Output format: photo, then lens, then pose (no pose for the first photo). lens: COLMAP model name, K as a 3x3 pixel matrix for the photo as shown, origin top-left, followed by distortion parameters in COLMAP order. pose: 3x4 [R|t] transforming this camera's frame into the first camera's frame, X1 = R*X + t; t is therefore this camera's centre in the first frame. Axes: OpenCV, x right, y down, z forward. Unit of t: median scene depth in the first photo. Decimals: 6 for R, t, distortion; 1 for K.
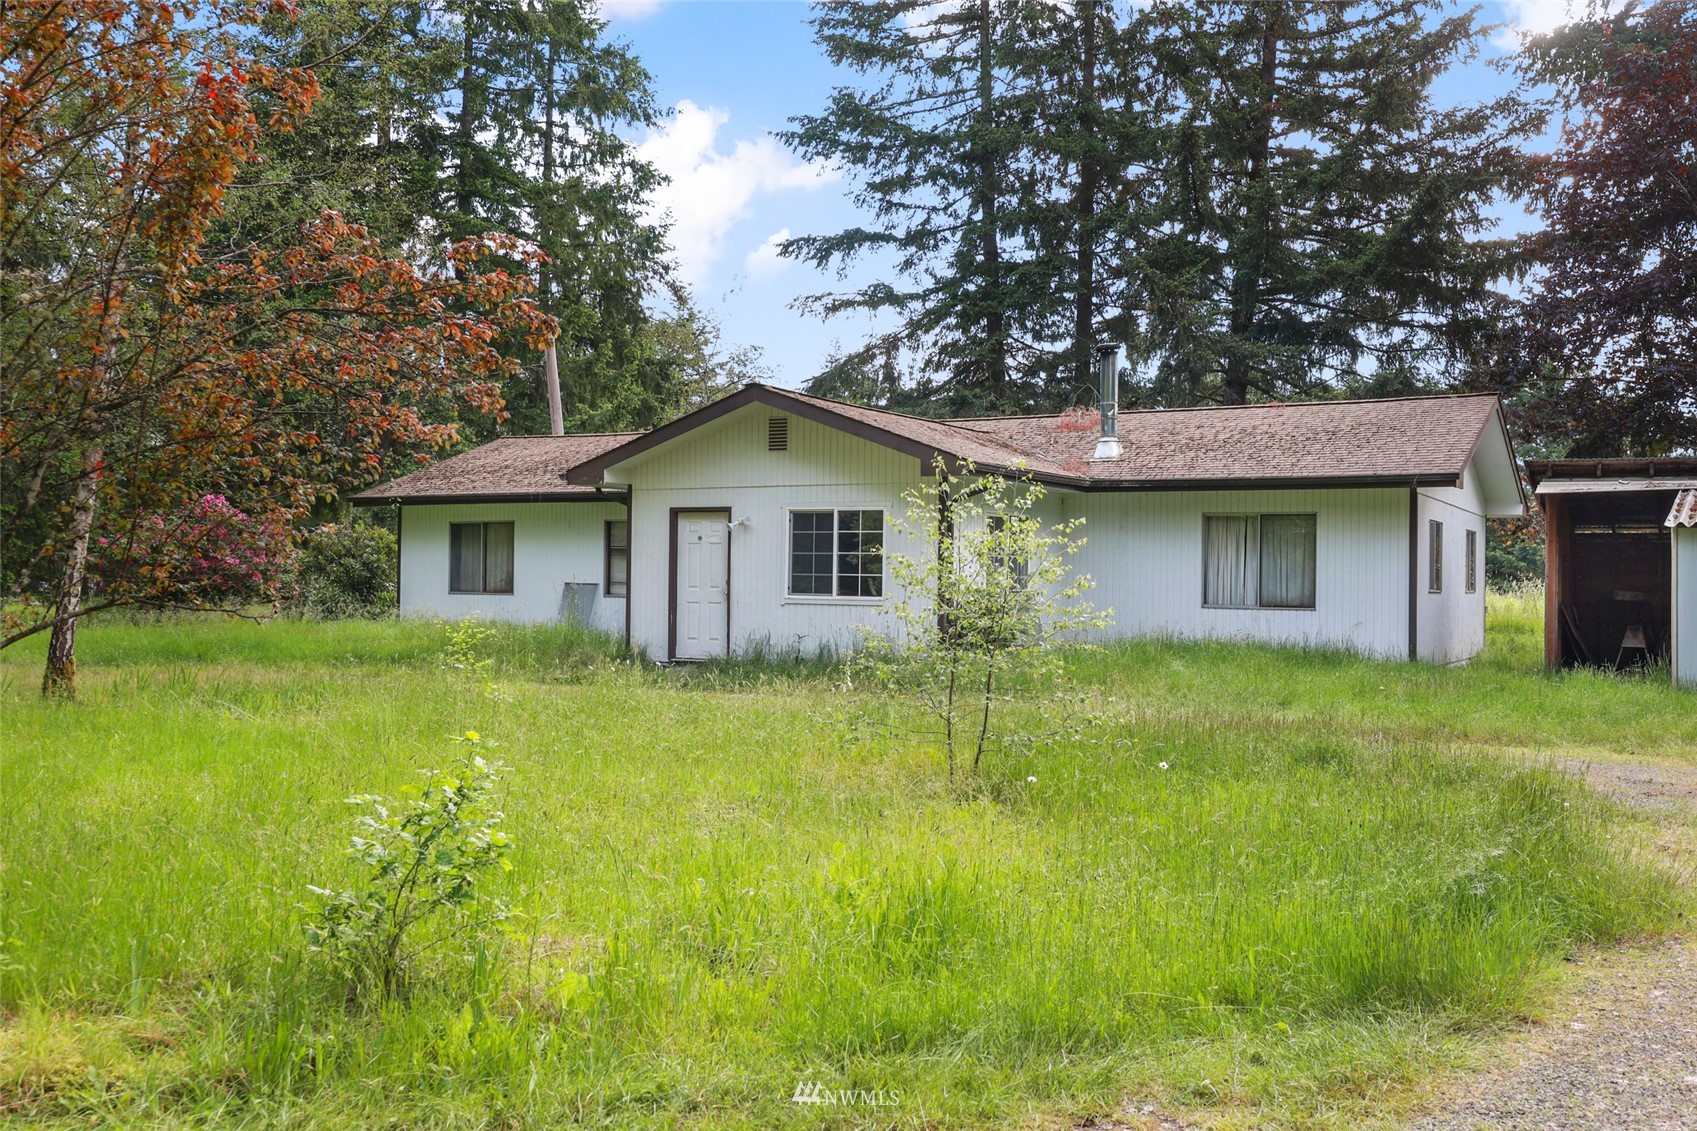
lens RADIAL K [[1586.2, 0, 844.9], [0, 1586.2, 565.7], [0, 0, 1]] dist [0.002443, 0.000000]
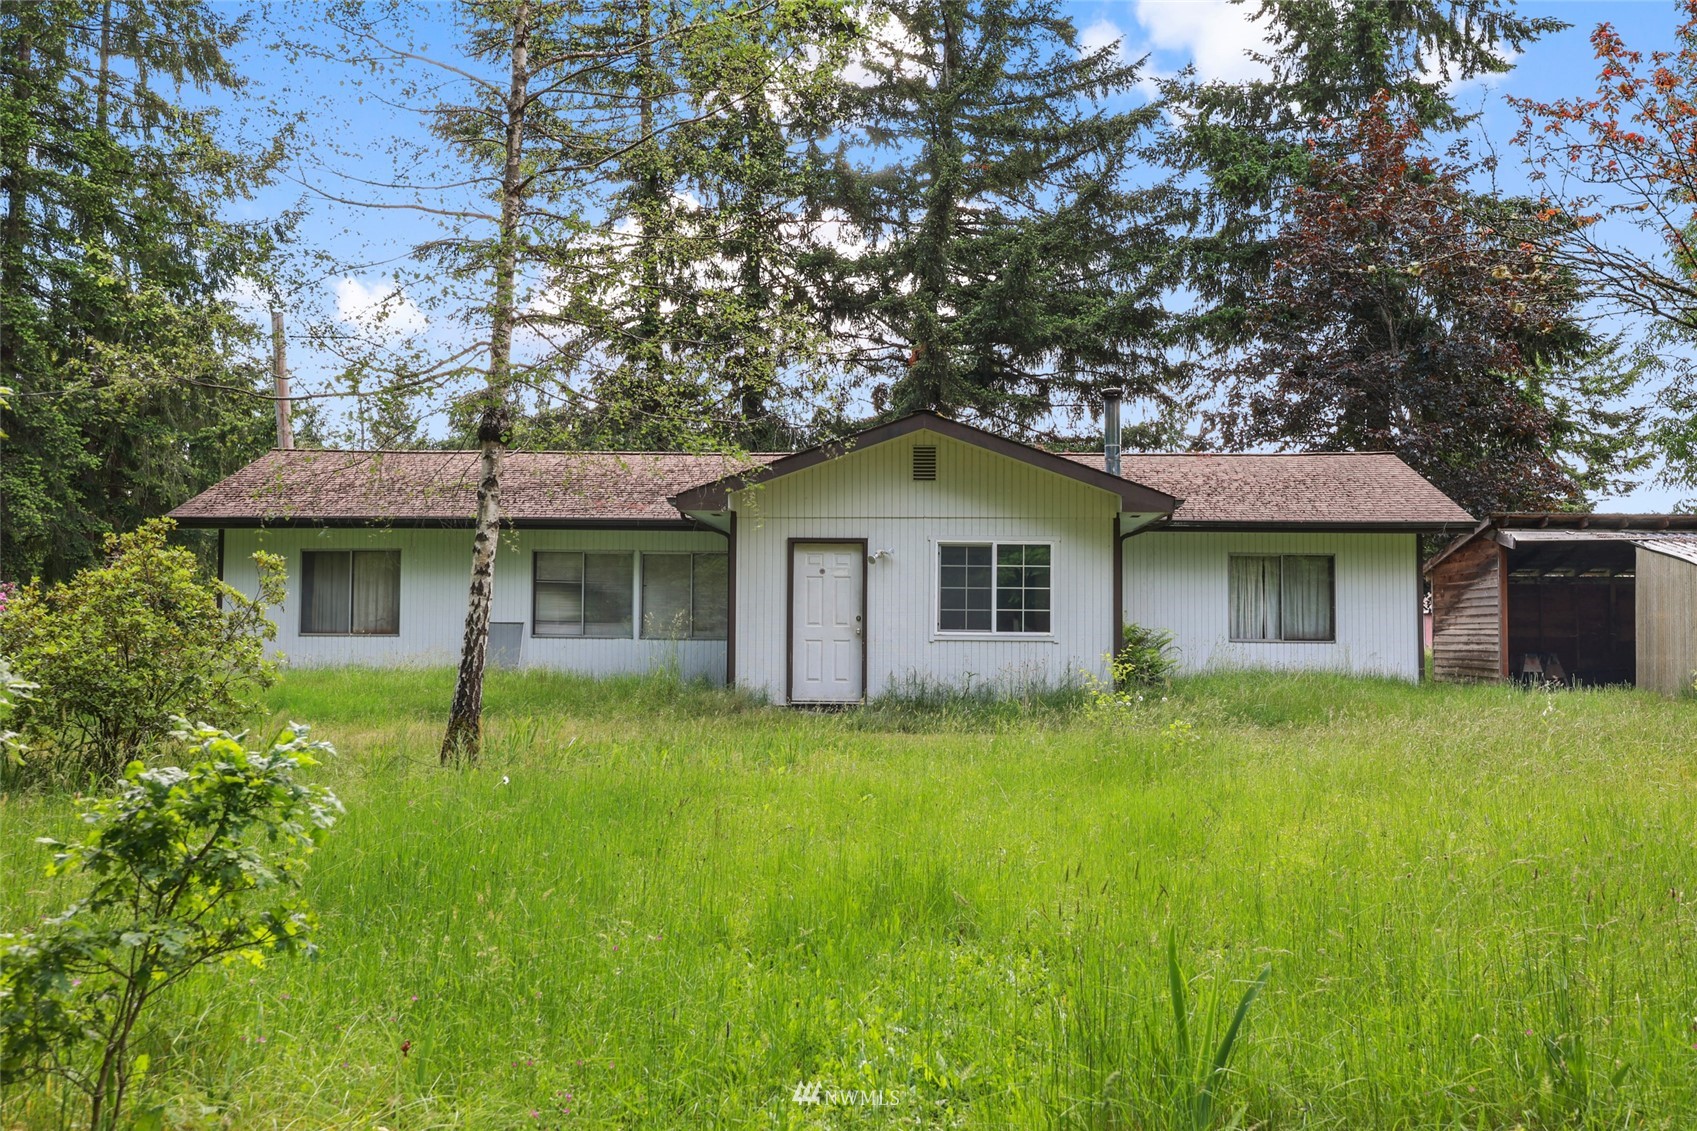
lens RADIAL K [[1665.1, 0, 846.8], [0, 1665.1, 560.6], [0, 0, 1]] dist [-0.013402, 0.000000]
pose [[0.895125, 0.013763, 0.445602, -0.517640], [-0.000966, 0.999581, -0.028932, 0.004747], [-0.445814, 0.025467, 0.894763, 0.116923]]
